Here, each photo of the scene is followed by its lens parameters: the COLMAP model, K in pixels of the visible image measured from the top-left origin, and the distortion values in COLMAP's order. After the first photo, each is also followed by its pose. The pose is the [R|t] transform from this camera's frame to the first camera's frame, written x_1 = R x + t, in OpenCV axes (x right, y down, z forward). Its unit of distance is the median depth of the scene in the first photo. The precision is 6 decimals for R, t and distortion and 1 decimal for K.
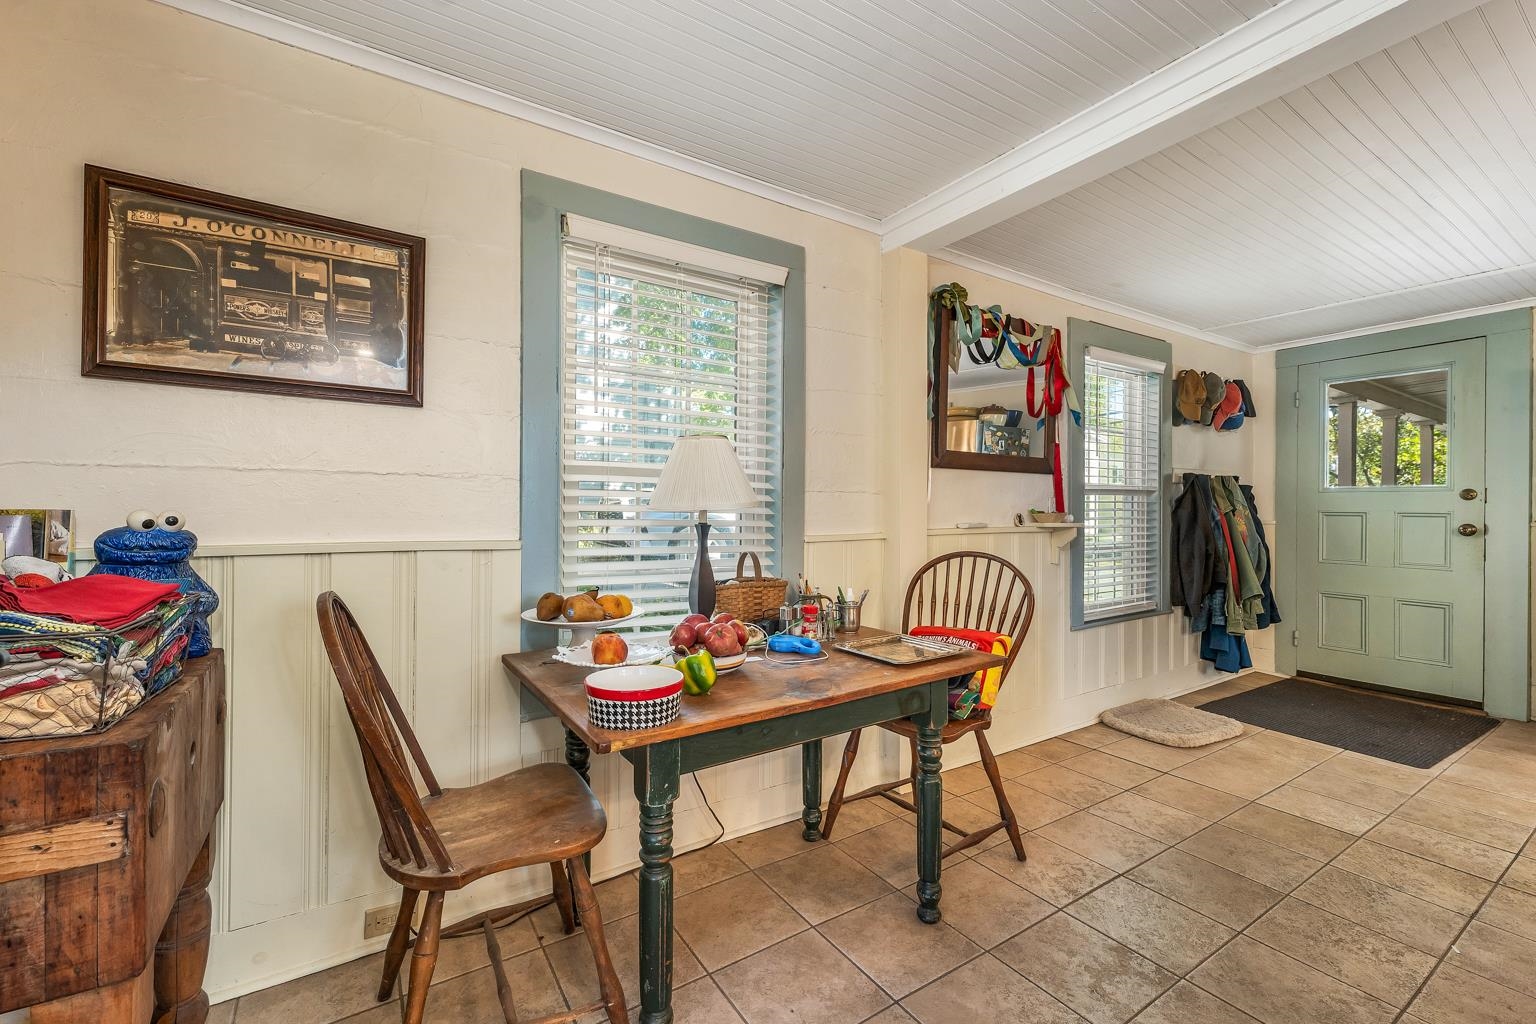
lens RADIAL K [[645.4, 0, 771.6], [0, 645.4, 513.7], [0, 0, 1]] dist [0.000614, 0.000032]
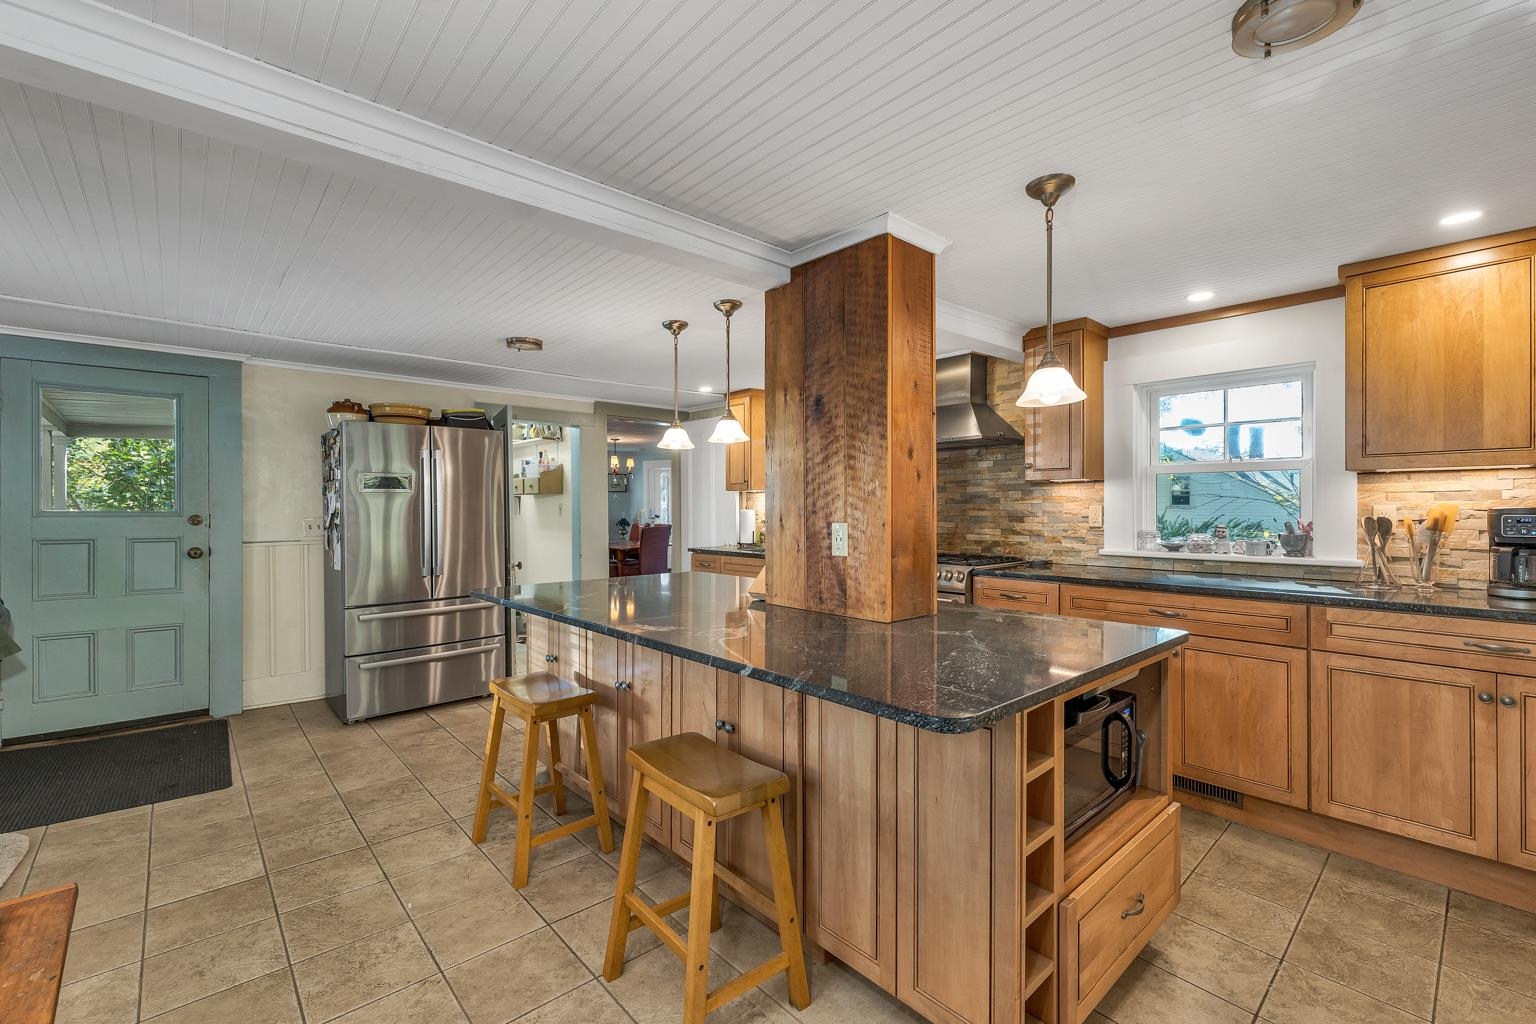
lens RADIAL K [[645.4, 0, 769.5], [0, 645.4, 508.7], [0, 0, 1]] dist [0.000614, 0.000032]
pose [[-0.162175, -0.003942, 0.986754, -0.182521], [-0.003238, 0.999989, 0.003463, -0.070334], [-0.986757, -0.002633, -0.162186, 0.285927]]
